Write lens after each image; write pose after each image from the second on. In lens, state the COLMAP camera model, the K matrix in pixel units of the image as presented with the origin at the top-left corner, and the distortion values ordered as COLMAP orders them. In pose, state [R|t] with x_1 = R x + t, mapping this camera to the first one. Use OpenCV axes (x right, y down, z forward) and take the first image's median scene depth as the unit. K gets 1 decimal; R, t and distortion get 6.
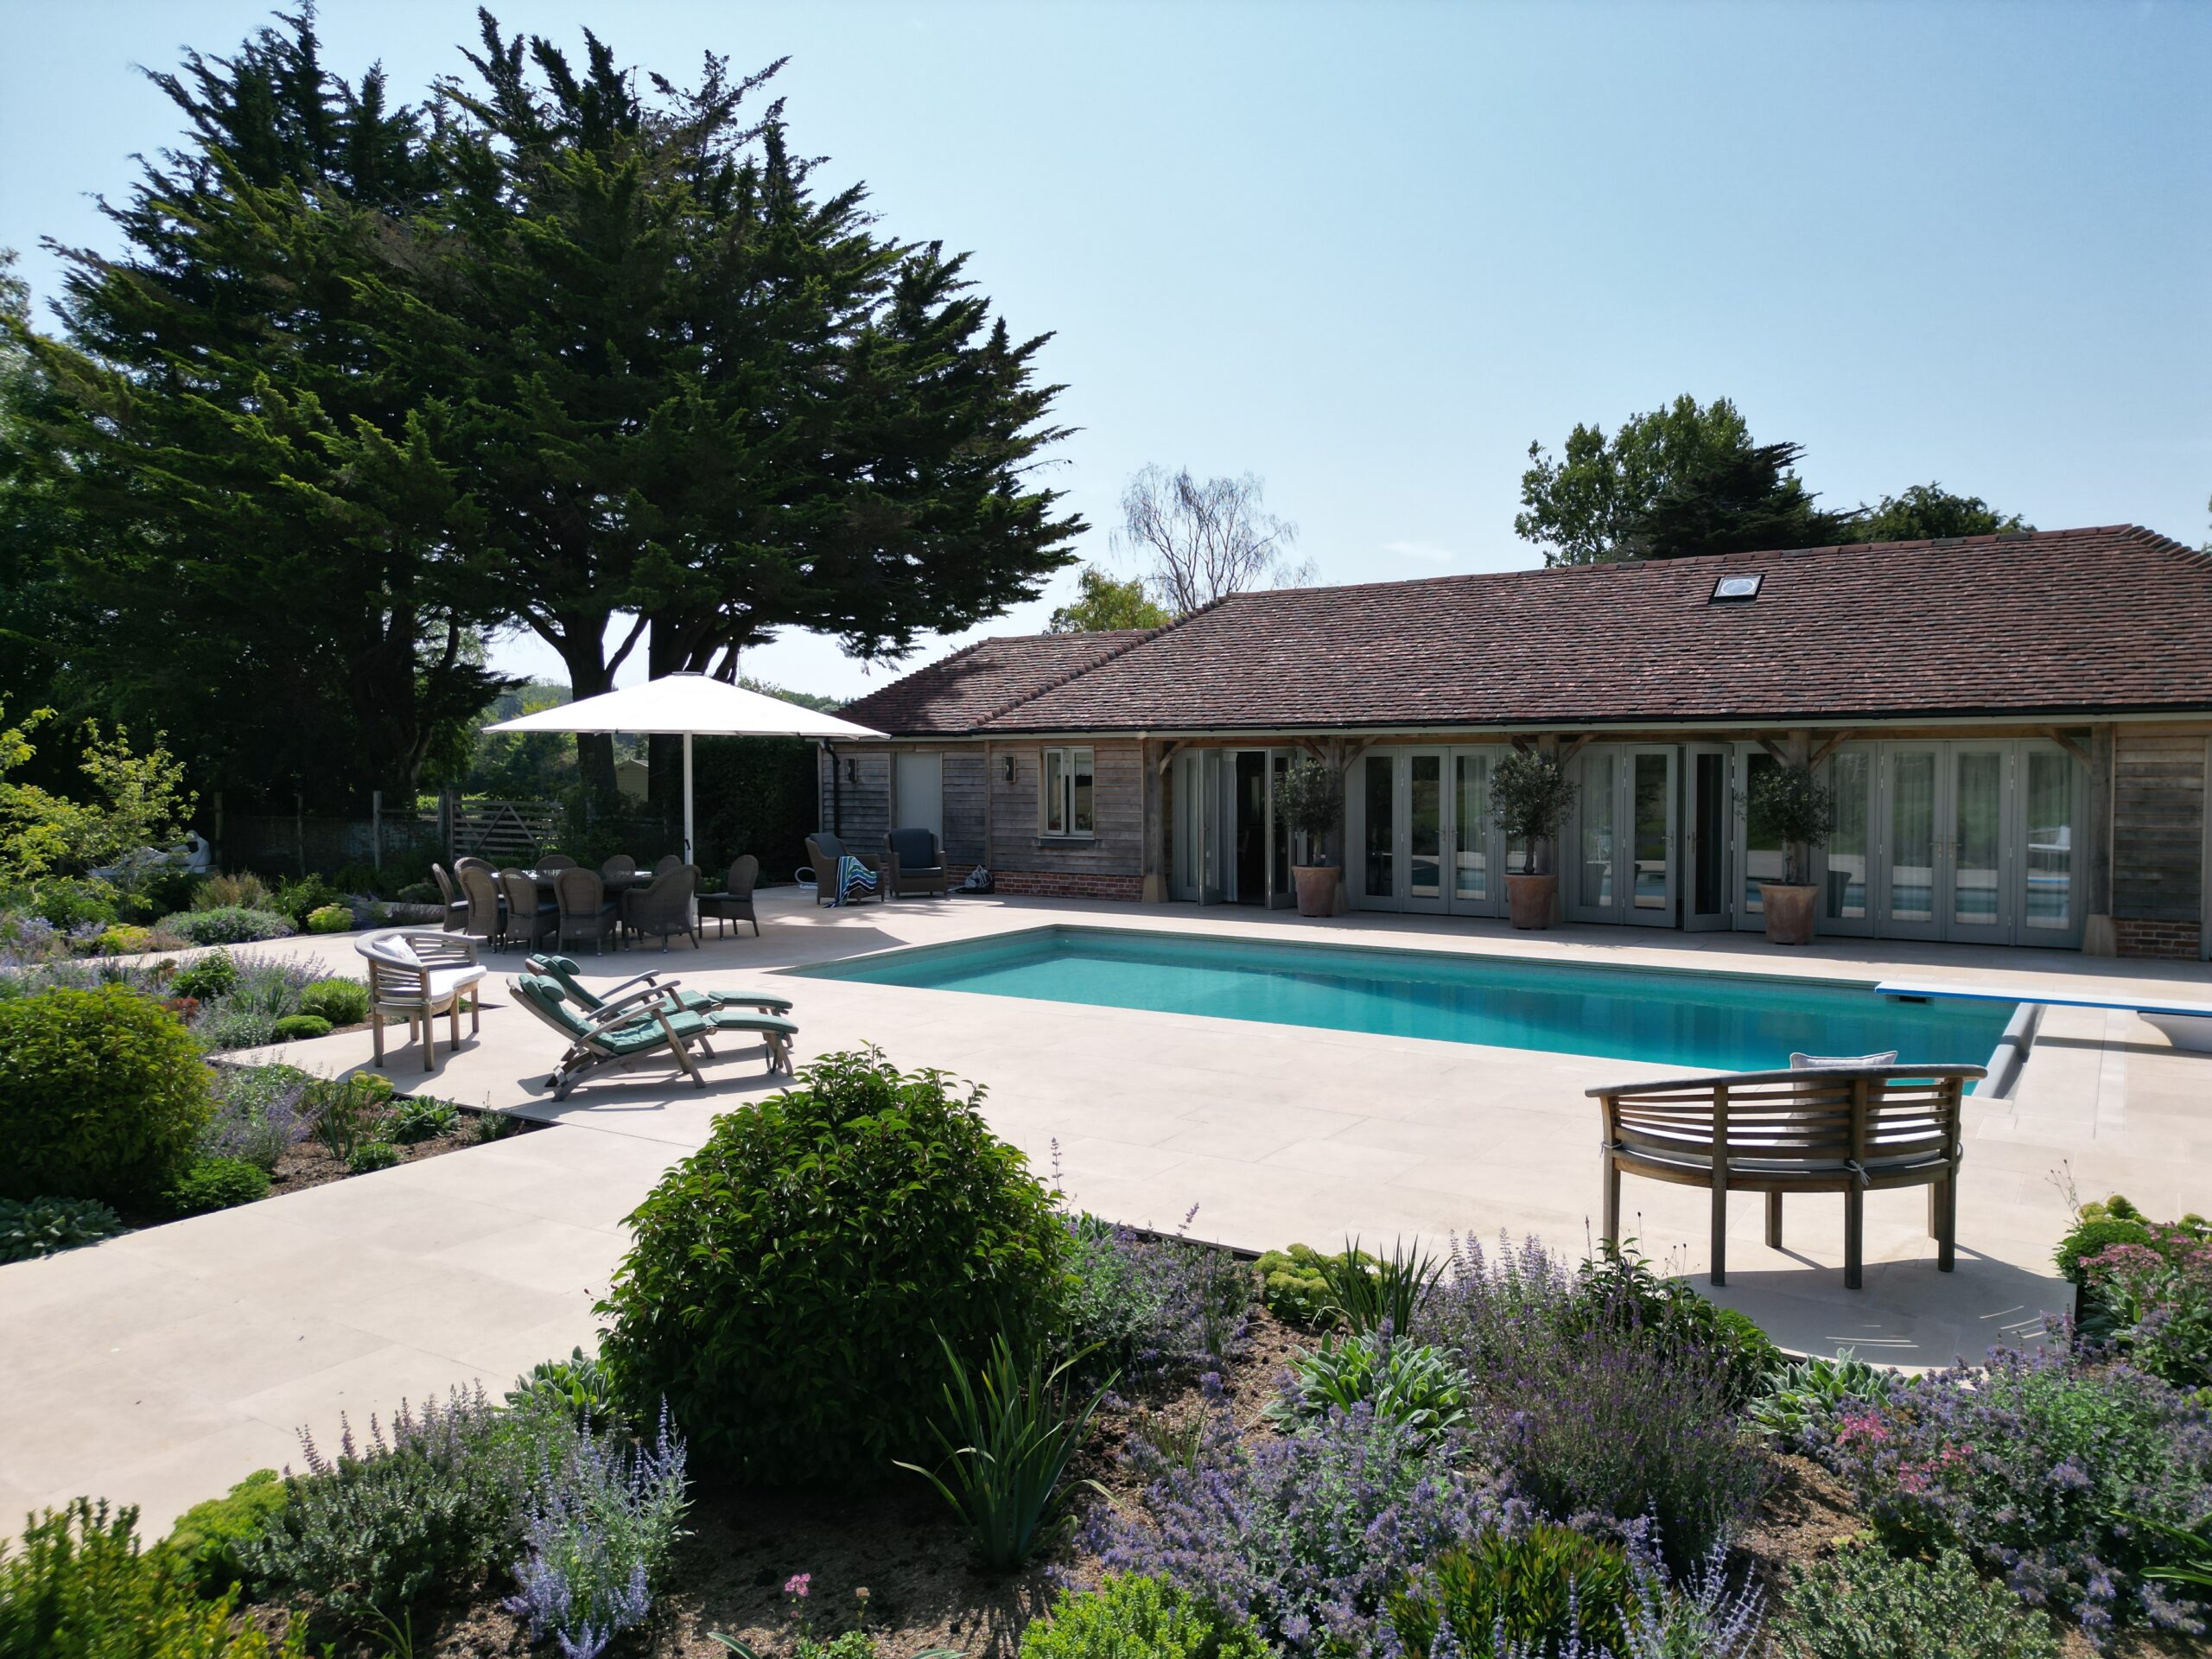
lens RADIAL K [[1548.2, 0, 1105.0], [0, 1548.2, 827.6], [0, 0, 1]] dist [0.076696, -0.081678]
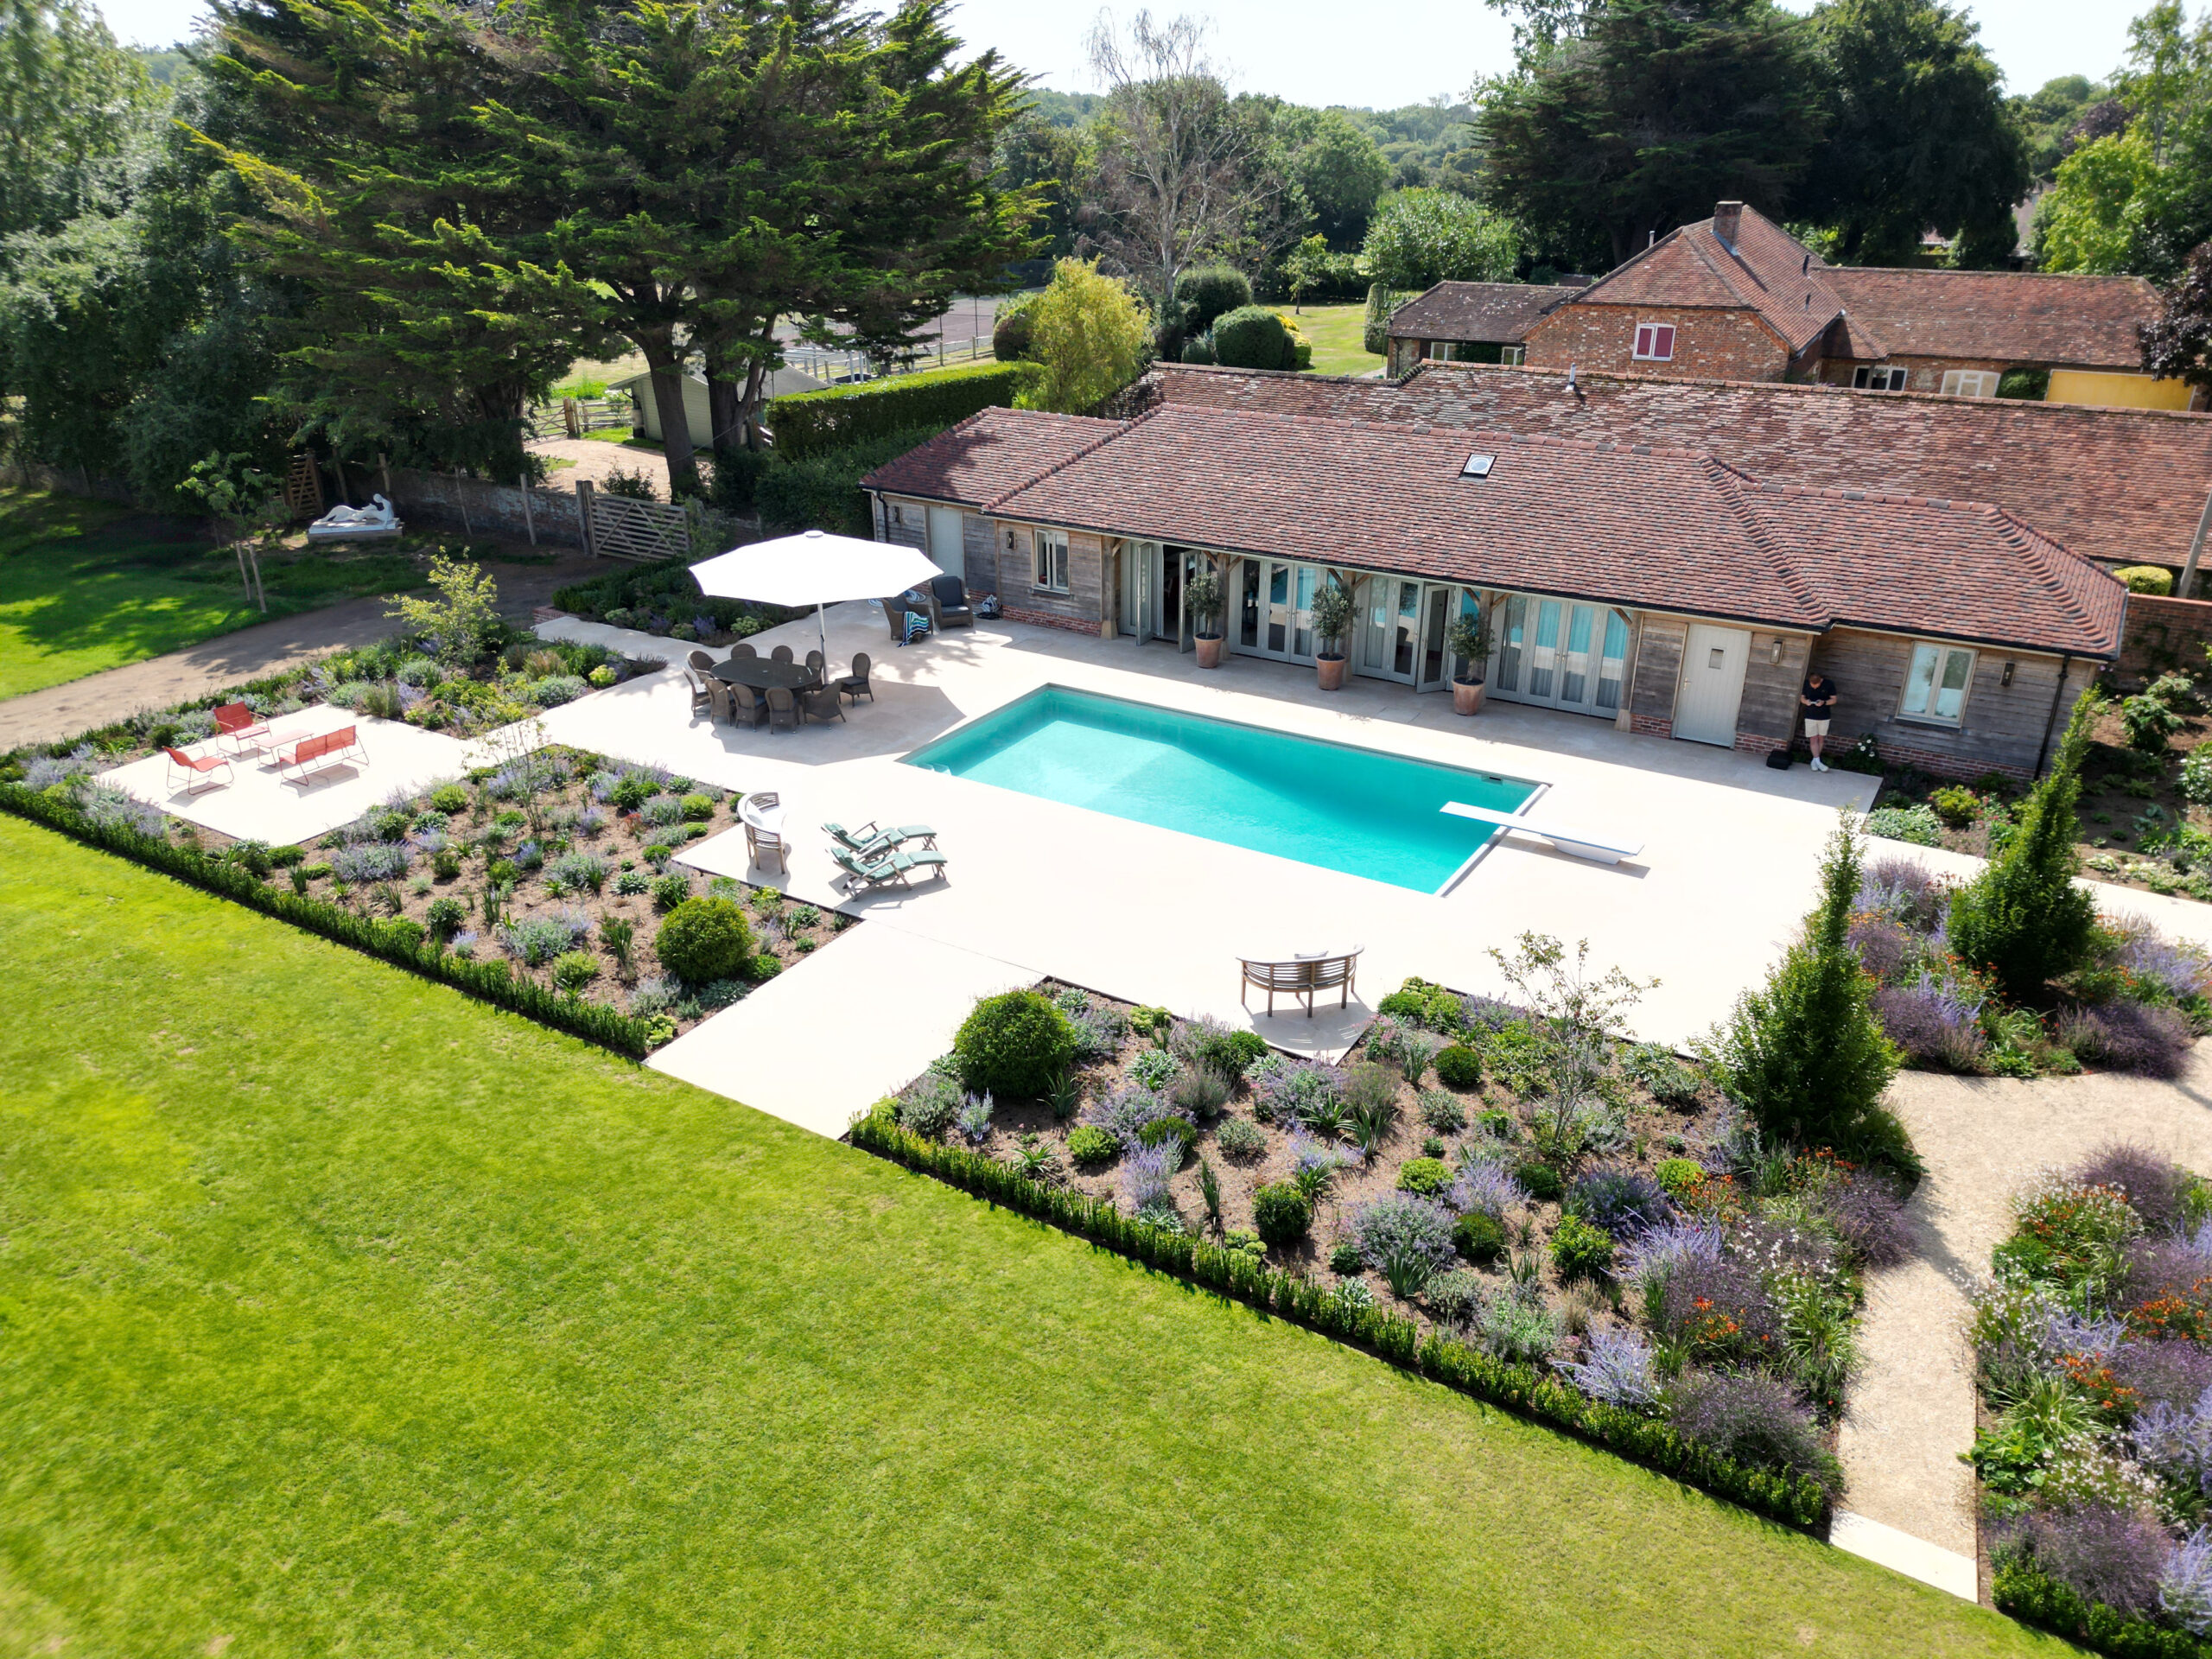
lens RADIAL K [[1548.2, 0, 1105.0], [0, 1548.2, 827.6], [0, 0, 1]] dist [0.076696, -0.081678]
pose [[0.999767, -0.009616, 0.019309, -0.003914], [0.001709, 0.927650, 0.373446, -0.390594], [-0.021503, -0.373326, 0.927451, -0.562143]]
